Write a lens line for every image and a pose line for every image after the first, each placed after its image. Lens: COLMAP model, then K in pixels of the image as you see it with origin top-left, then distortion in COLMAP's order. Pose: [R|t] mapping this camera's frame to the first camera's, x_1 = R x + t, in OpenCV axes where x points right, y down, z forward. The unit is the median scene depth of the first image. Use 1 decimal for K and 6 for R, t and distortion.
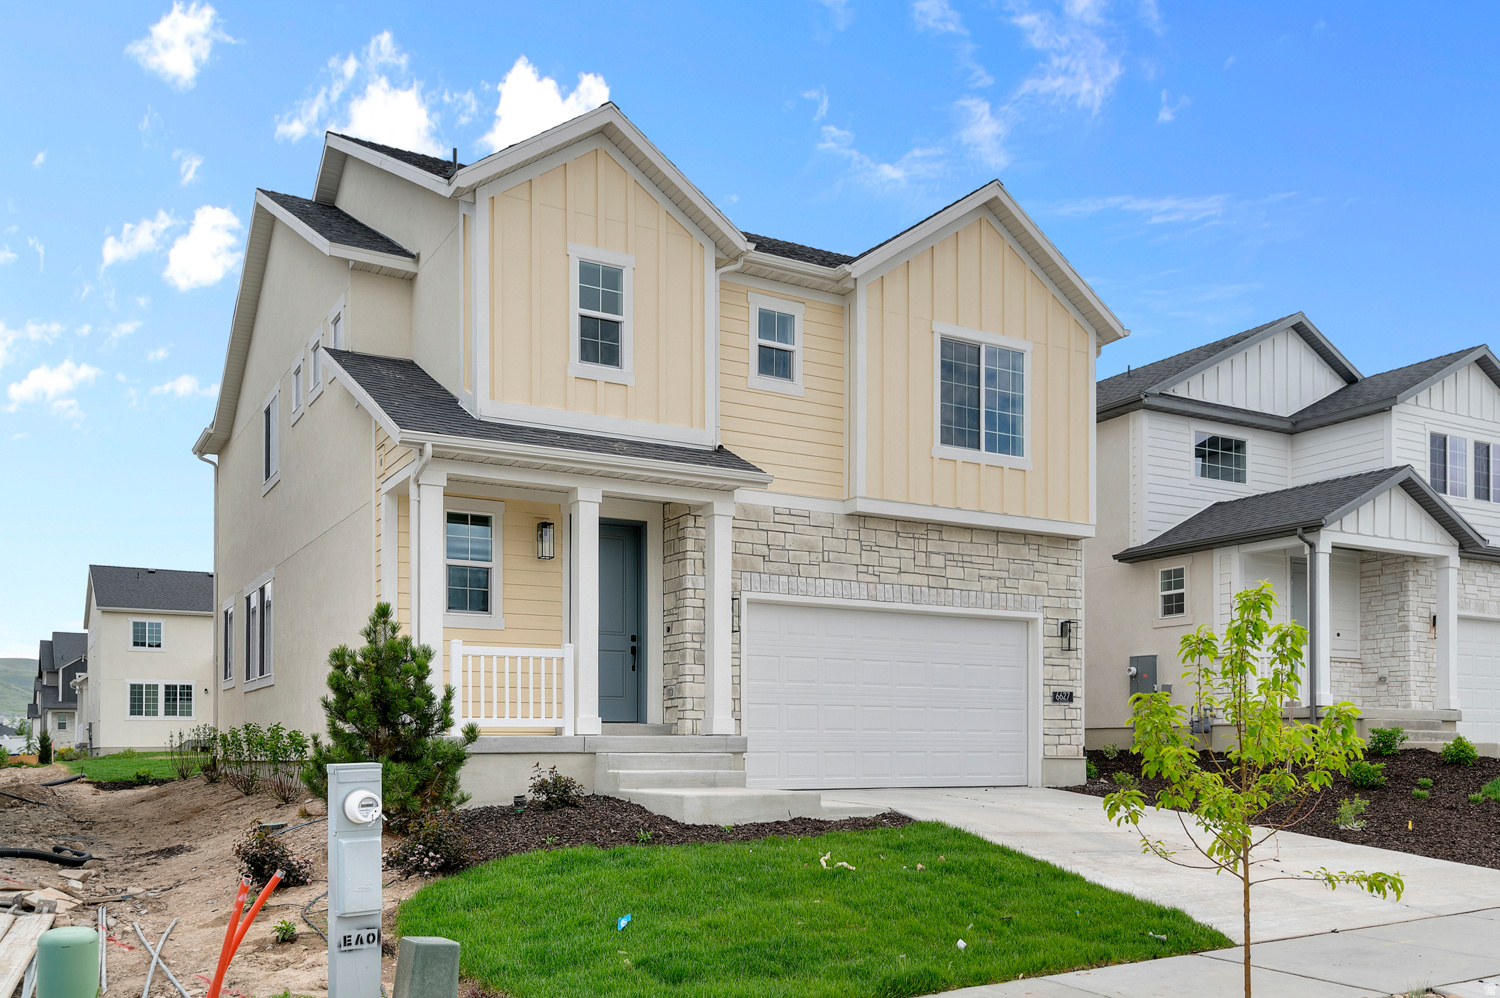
lens RADIAL K [[1298.9, 0, 750.0], [0, 1298.9, 531.1], [0, 0, 1]] dist [-0.000593, 0.002271]
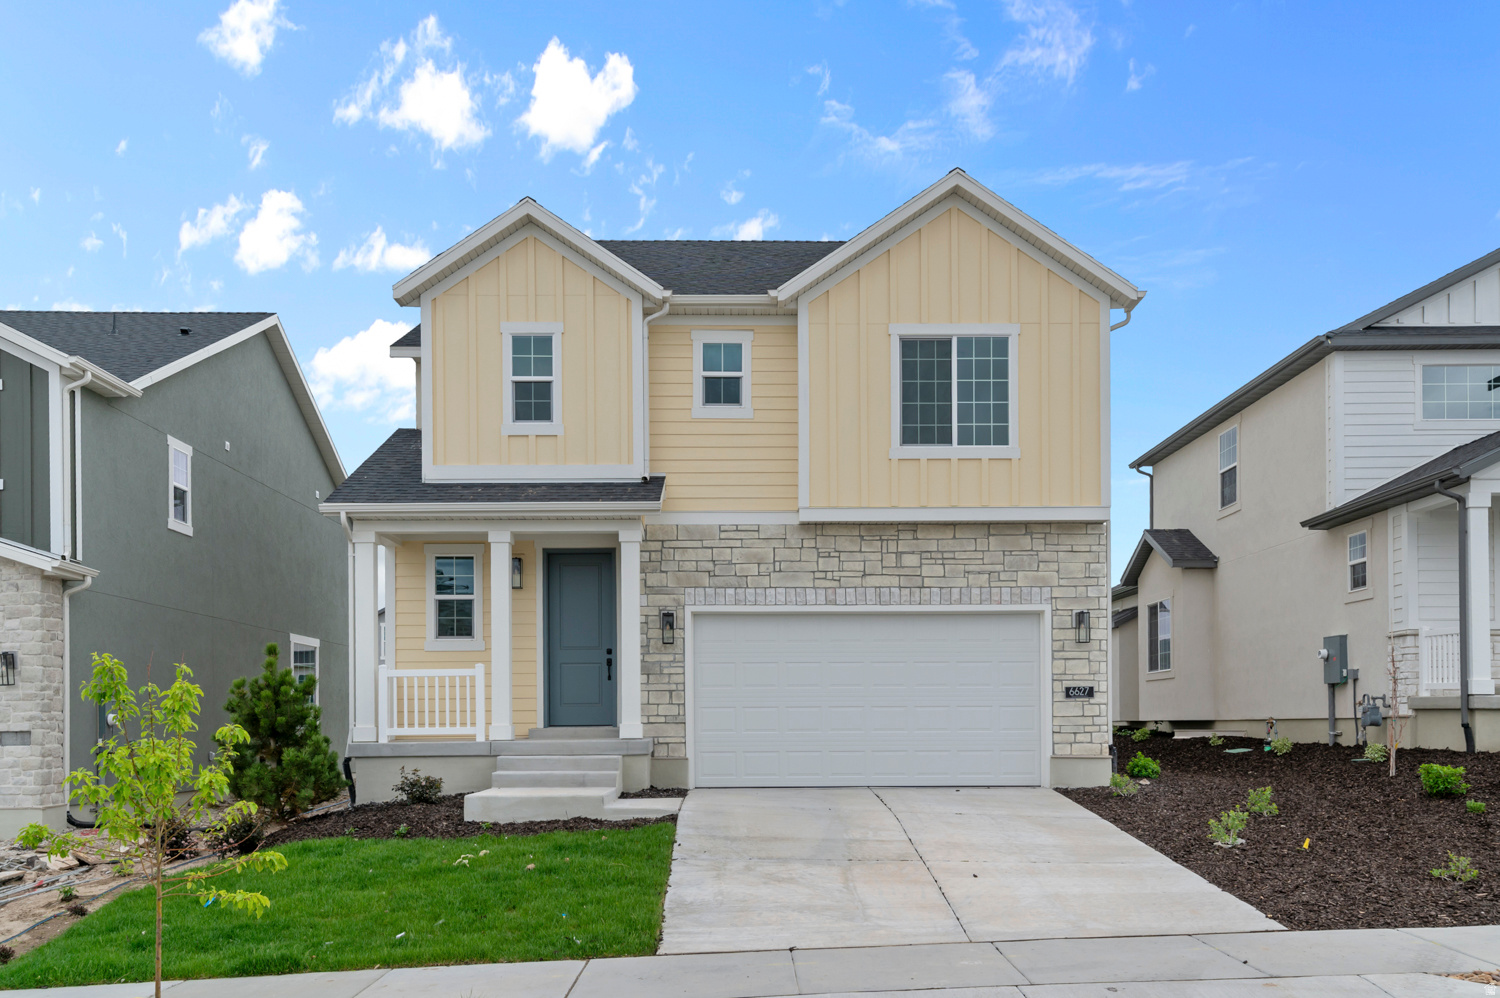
lens RADIAL K [[1281.8, 0, 750.0], [0, 1281.8, 499.0], [0, 0, 1]] dist [0.019975, 0.004206]
pose [[0.868931, -0.089998, -0.486682, 0.539436], [0.087526, 0.995772, -0.027869, -0.007966], [0.487132, -0.018381, 0.873135, 0.074556]]
